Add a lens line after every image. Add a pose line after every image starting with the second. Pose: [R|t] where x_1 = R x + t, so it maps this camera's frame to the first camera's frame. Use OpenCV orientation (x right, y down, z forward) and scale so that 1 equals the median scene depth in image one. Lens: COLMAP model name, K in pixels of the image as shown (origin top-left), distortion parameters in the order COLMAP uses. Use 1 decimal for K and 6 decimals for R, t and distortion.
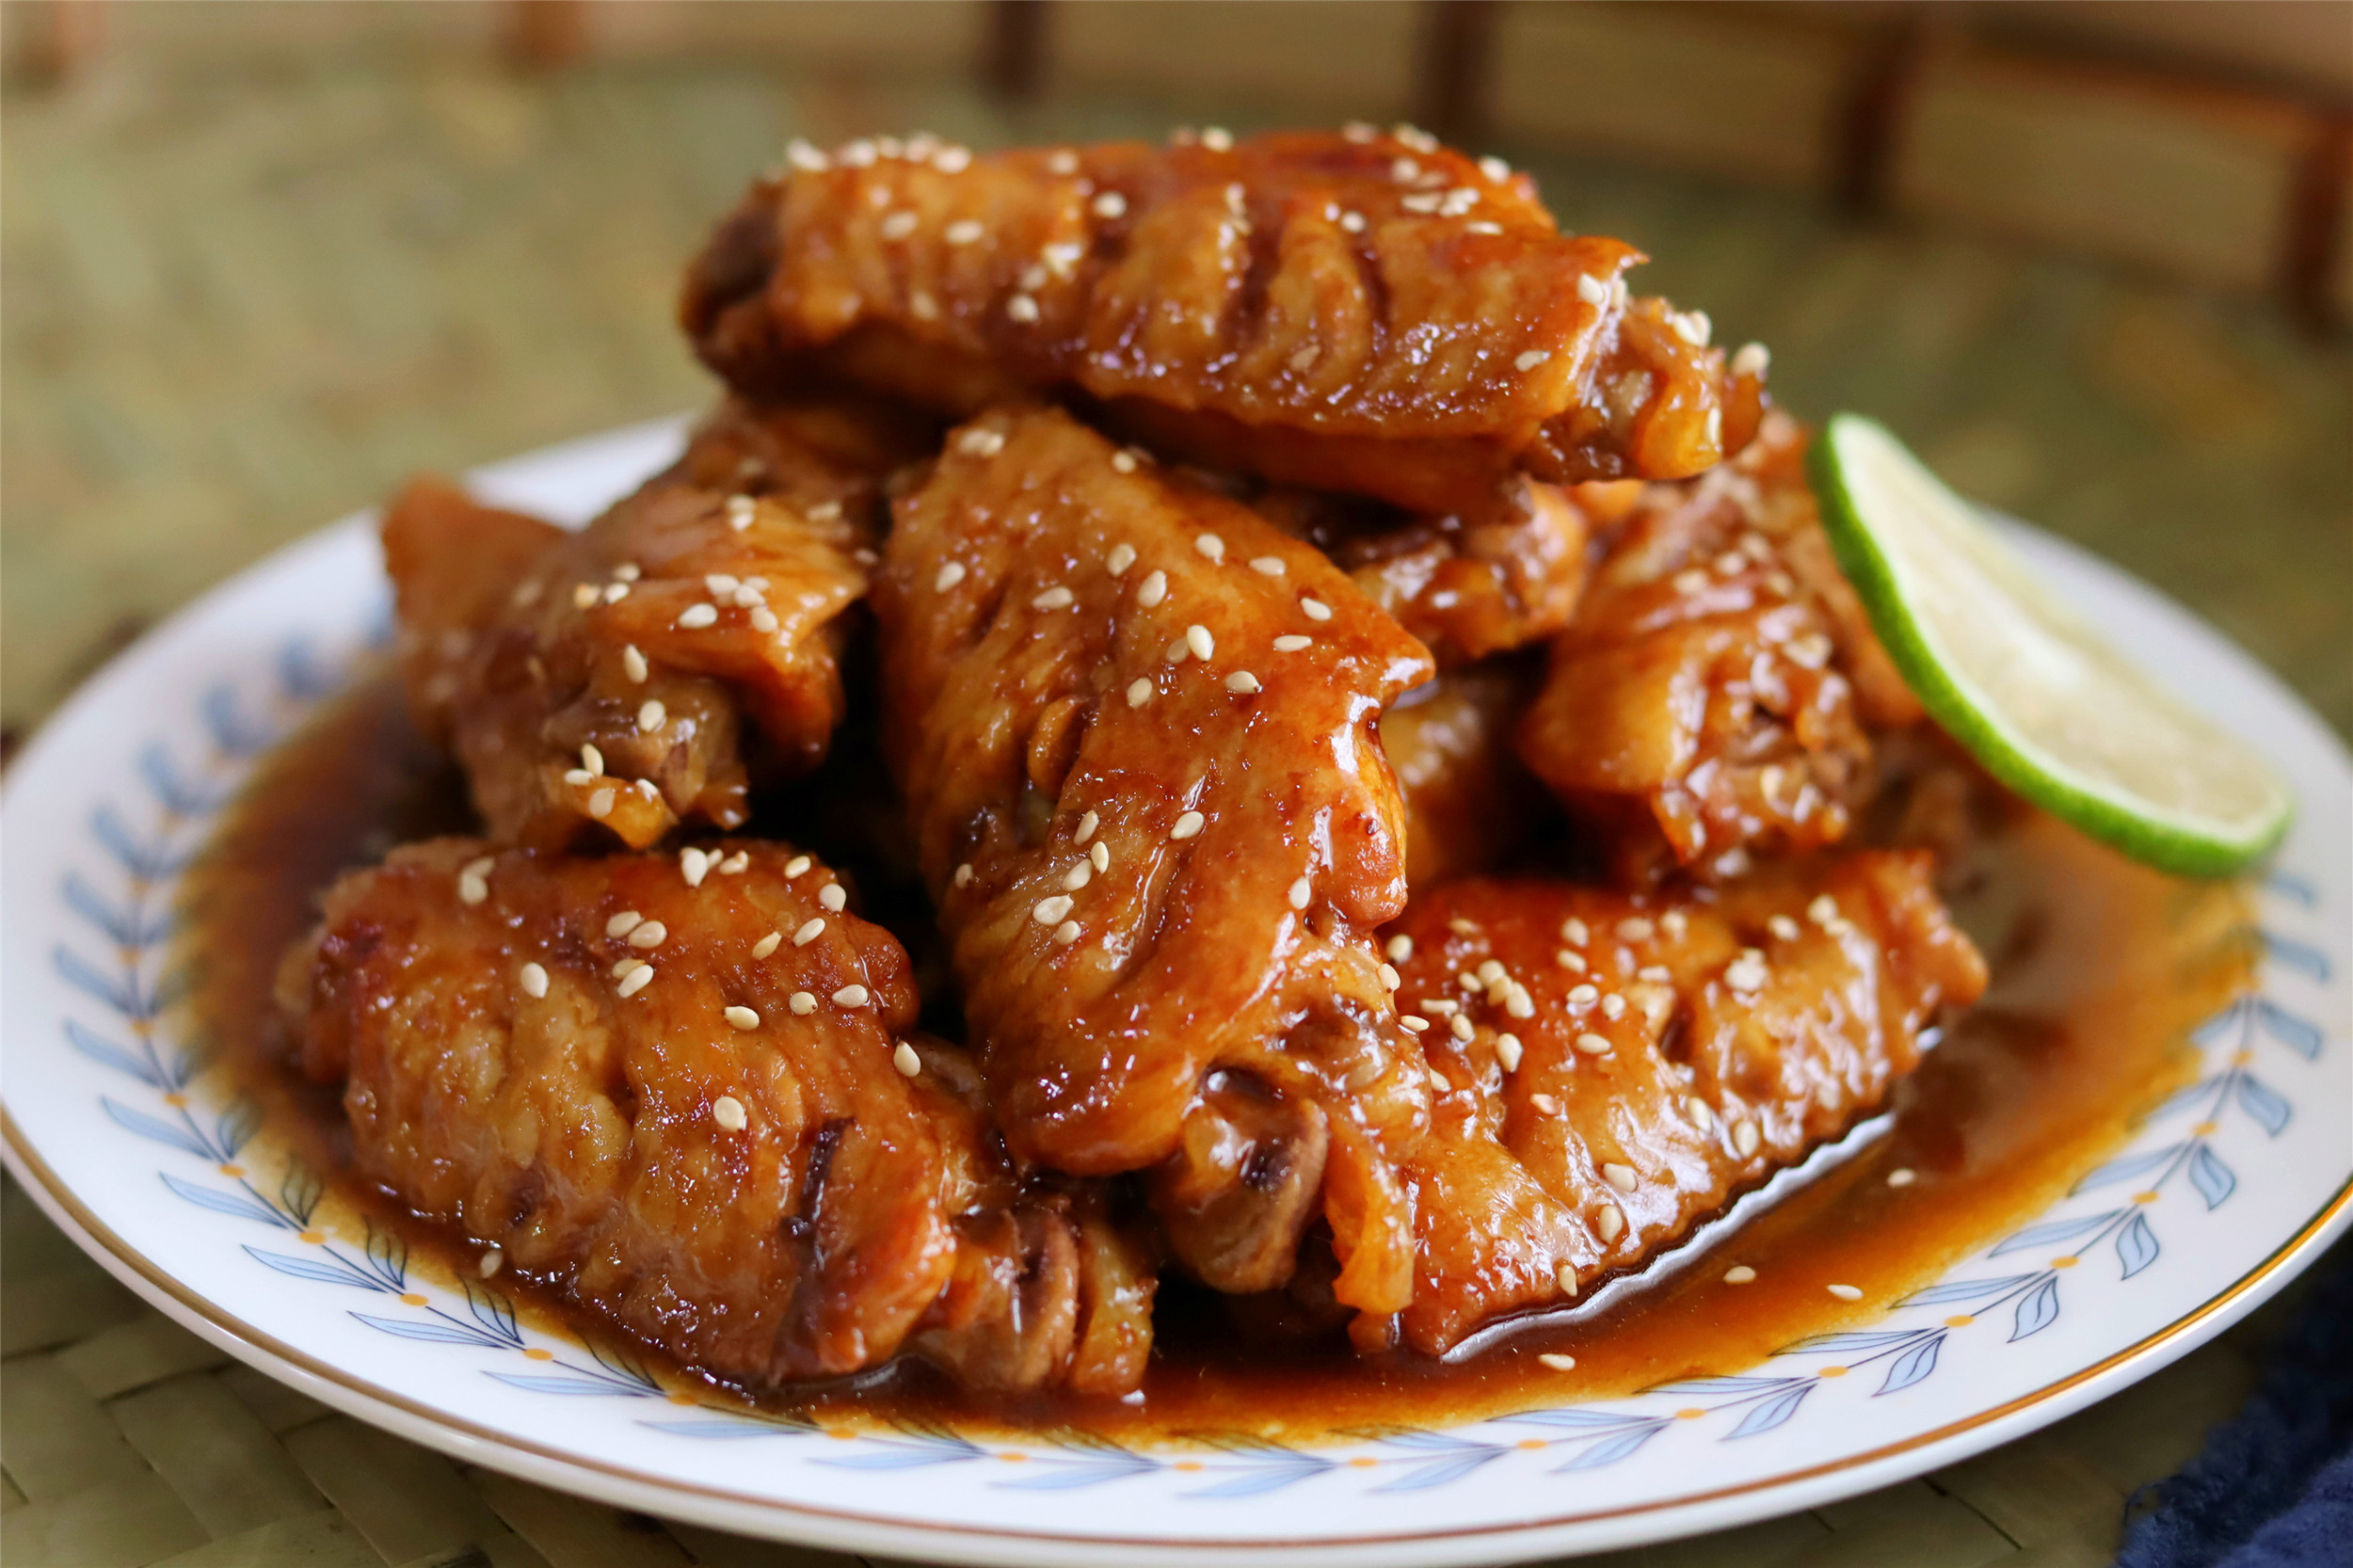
lens RADIAL K [[6548.8, 0, 1176.5], [0, 6548.8, 784.0], [0, 0, 1]] dist [-0.072496, -0.398844]
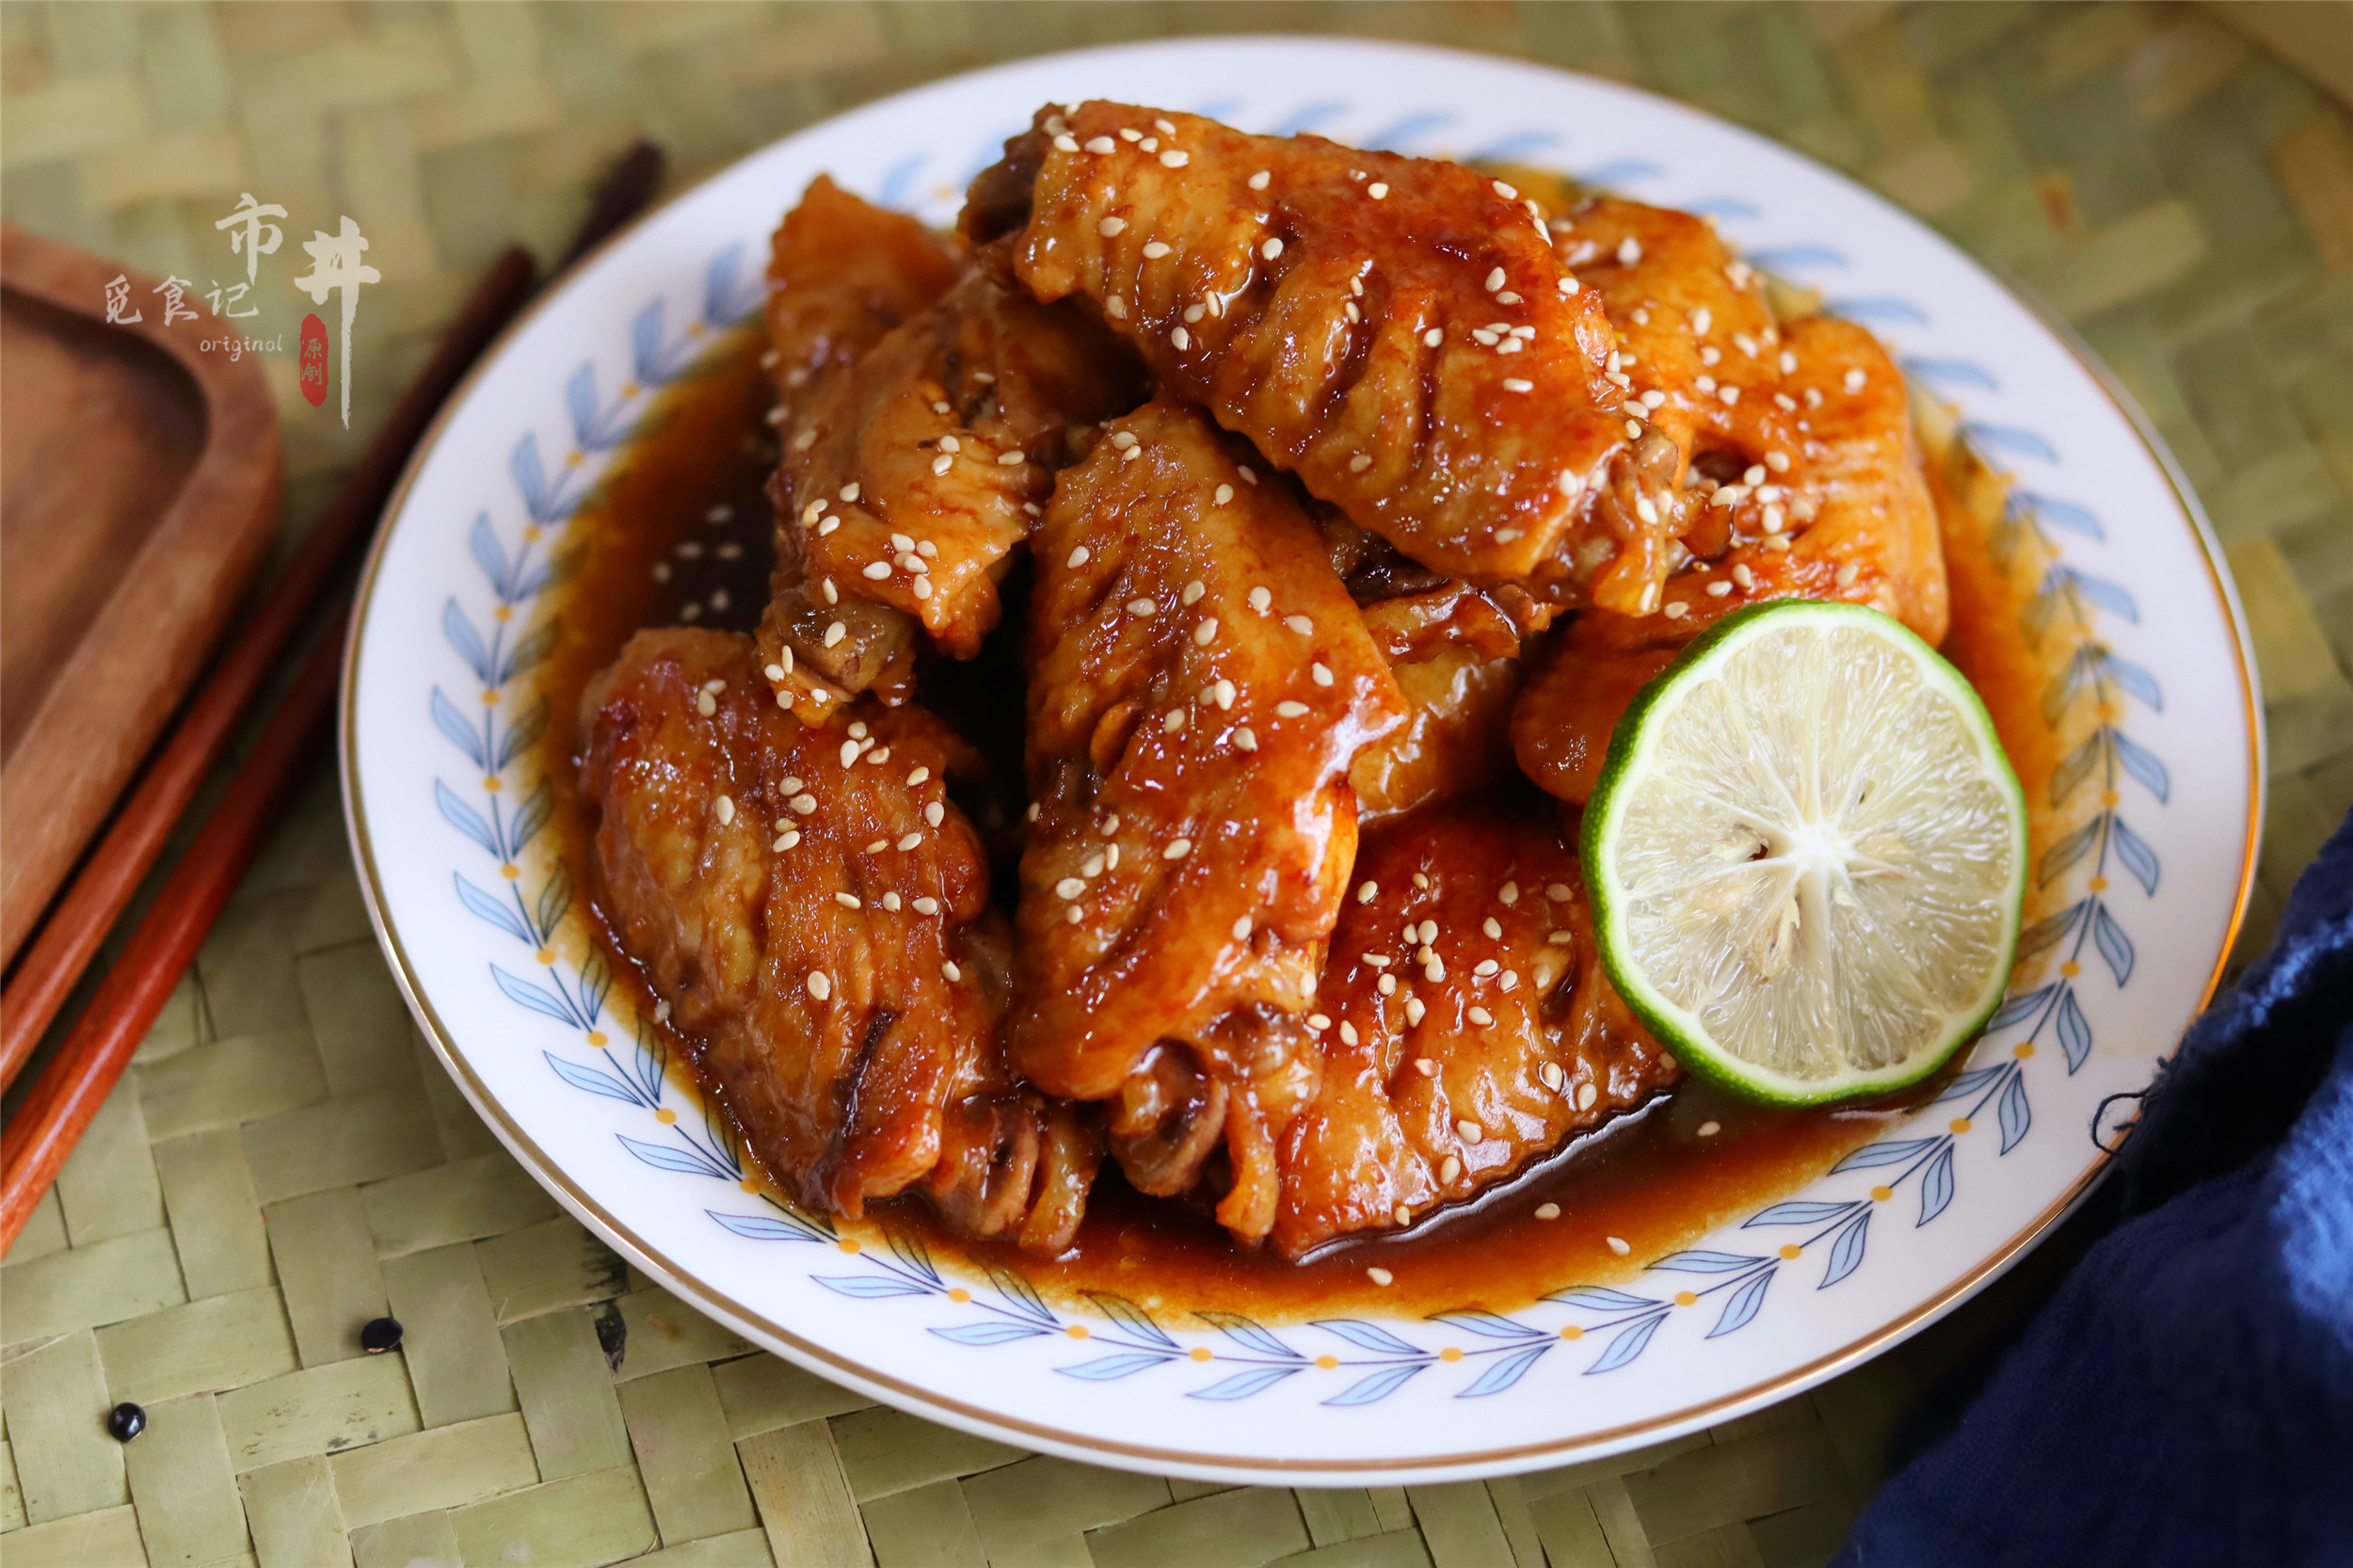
lens RADIAL K [[6548.8, 0, 1176.5], [0, 6548.8, 784.0], [0, 0, 1]] dist [-0.072496, -0.398844]
pose [[0.961693, 0.210852, -0.175181, 0.231579], [-0.120566, 0.899251, 0.420490, -0.564516], [0.246192, -0.383261, 0.890225, -0.183408]]
